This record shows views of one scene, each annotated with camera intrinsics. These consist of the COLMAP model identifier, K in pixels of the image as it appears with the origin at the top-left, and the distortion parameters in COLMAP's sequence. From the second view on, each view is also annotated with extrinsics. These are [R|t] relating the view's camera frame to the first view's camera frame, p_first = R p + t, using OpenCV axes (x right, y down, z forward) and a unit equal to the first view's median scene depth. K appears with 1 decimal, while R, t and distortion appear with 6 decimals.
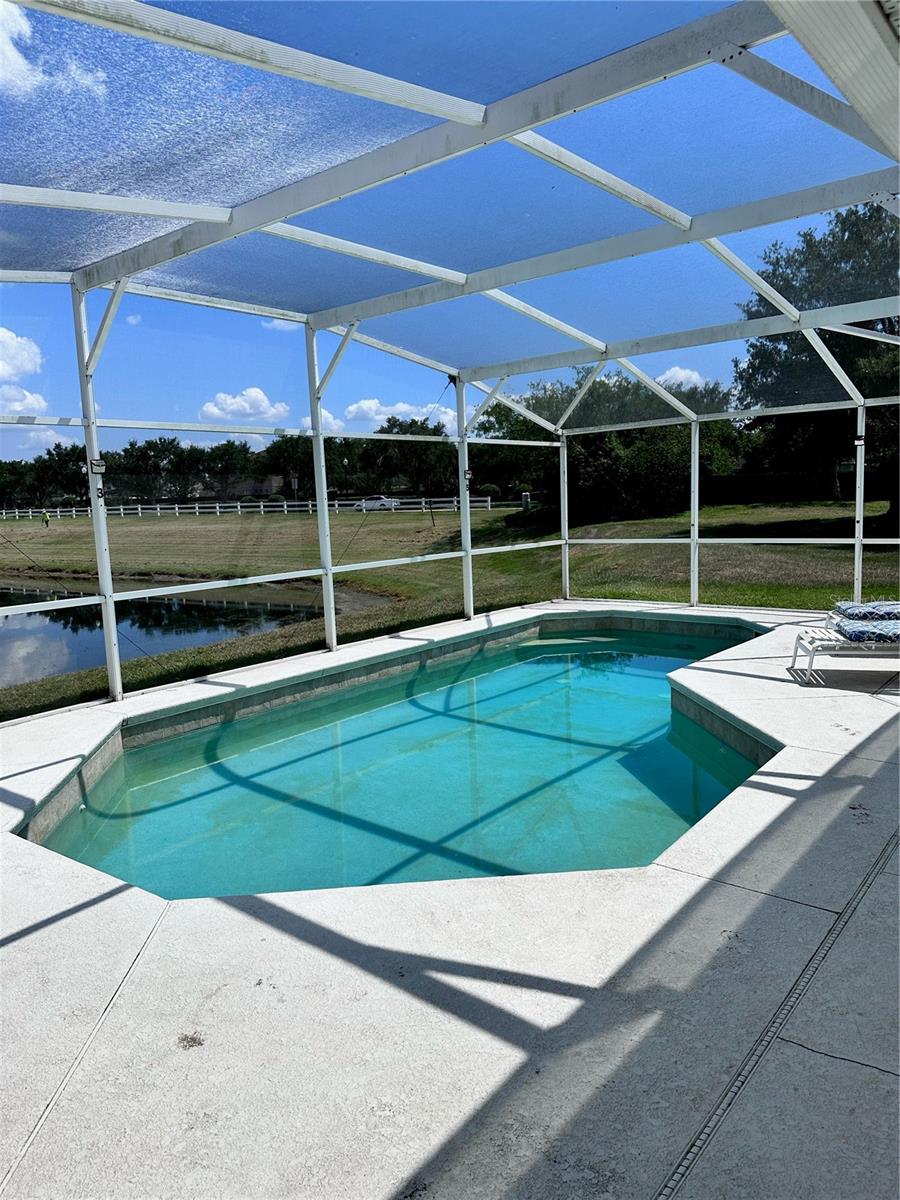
lens RADIAL K [[843.9, 0, 451.6], [0, 843.9, 602.3], [0, 0, 1]] dist [0.076195, -0.023027]
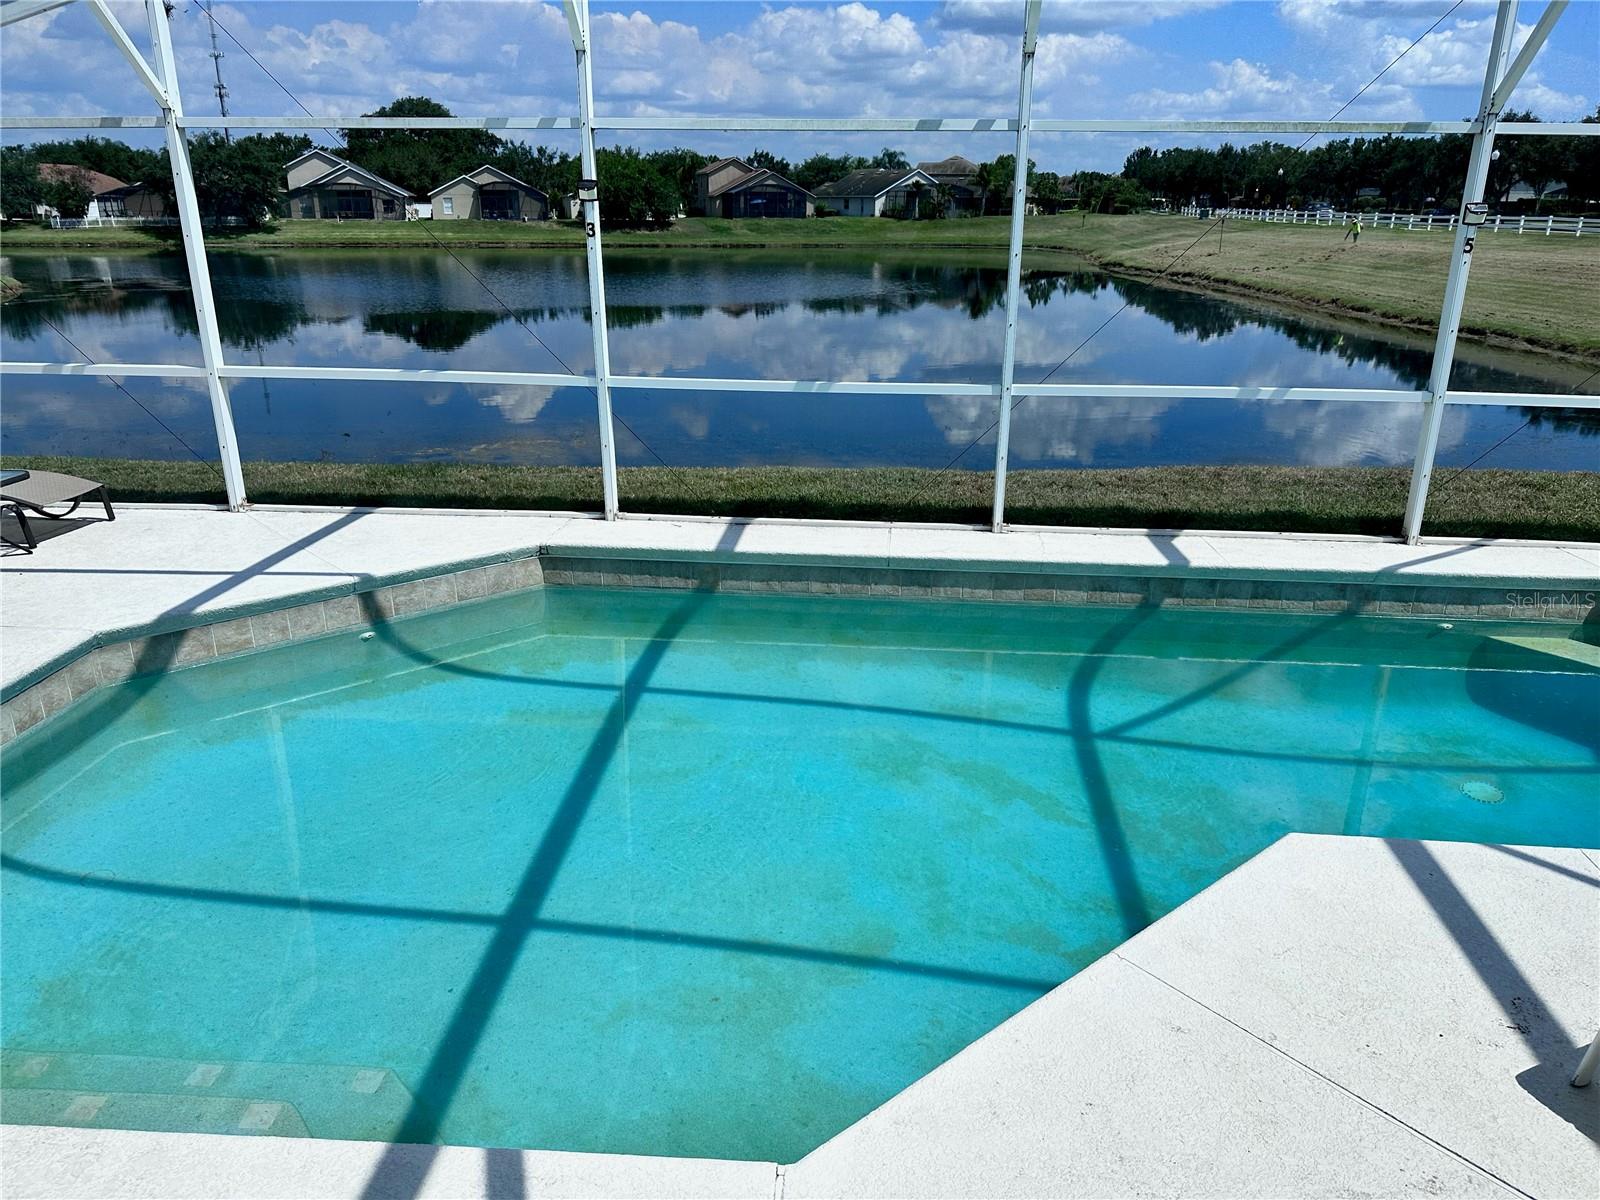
lens RADIAL K [[1125.2, 0, 796.9], [0, 1125.2, 587.3], [0, 0, 1]] dist [0.076195, -0.023027]
pose [[0.559073, 0.300986, -0.772557, 0.388264], [-0.134707, 0.952375, 0.273560, -0.095010], [0.818102, -0.048871, 0.572992, 0.501781]]
